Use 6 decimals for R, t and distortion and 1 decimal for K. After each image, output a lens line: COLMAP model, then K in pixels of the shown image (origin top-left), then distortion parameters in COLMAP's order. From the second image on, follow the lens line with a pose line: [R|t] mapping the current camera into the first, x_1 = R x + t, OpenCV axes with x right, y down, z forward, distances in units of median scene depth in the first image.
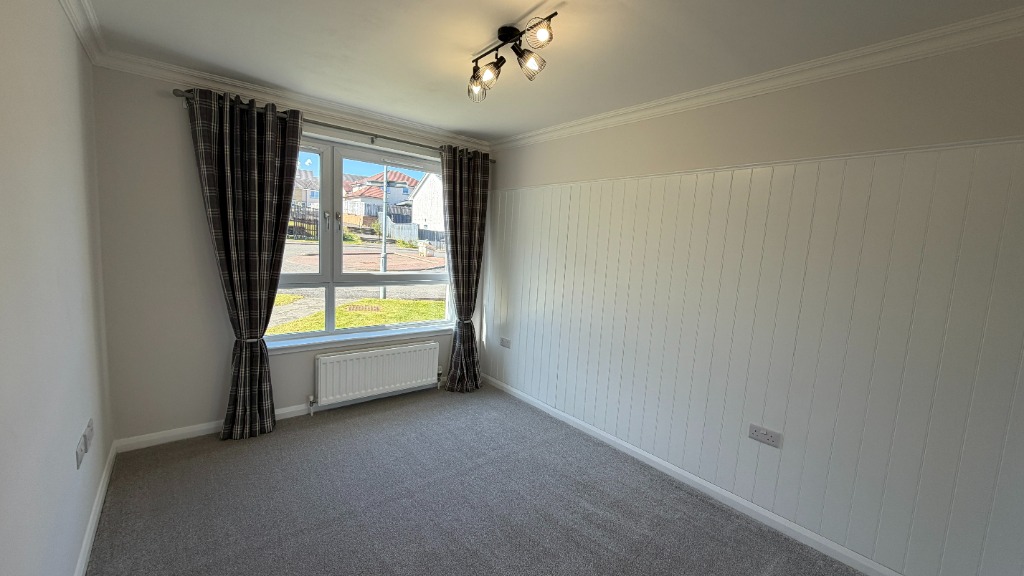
lens RADIAL K [[409.2, 0, 512.0], [0, 409.2, 288.0], [0, 0, 1]] dist [-0.001012, 0.000045]
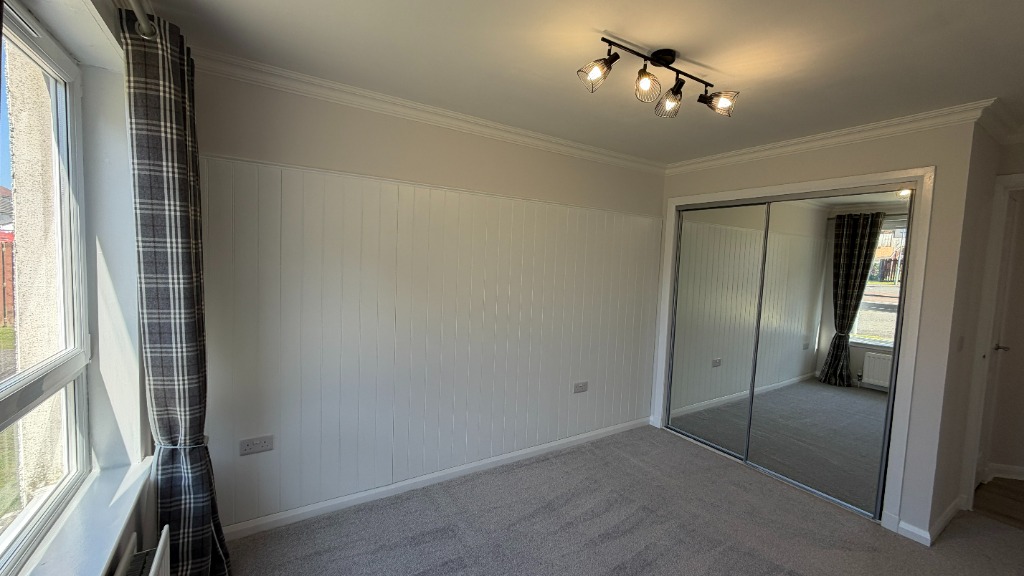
lens RADIAL K [[409.2, 0, 512.0], [0, 409.2, 288.0], [0, 0, 1]] dist [-0.001012, 0.000045]
pose [[0.119496, -0.115844, 0.986053, -0.848201], [0.077583, 0.991222, 0.107050, -0.181233], [-0.989799, 0.063709, 0.127435, 1.022256]]
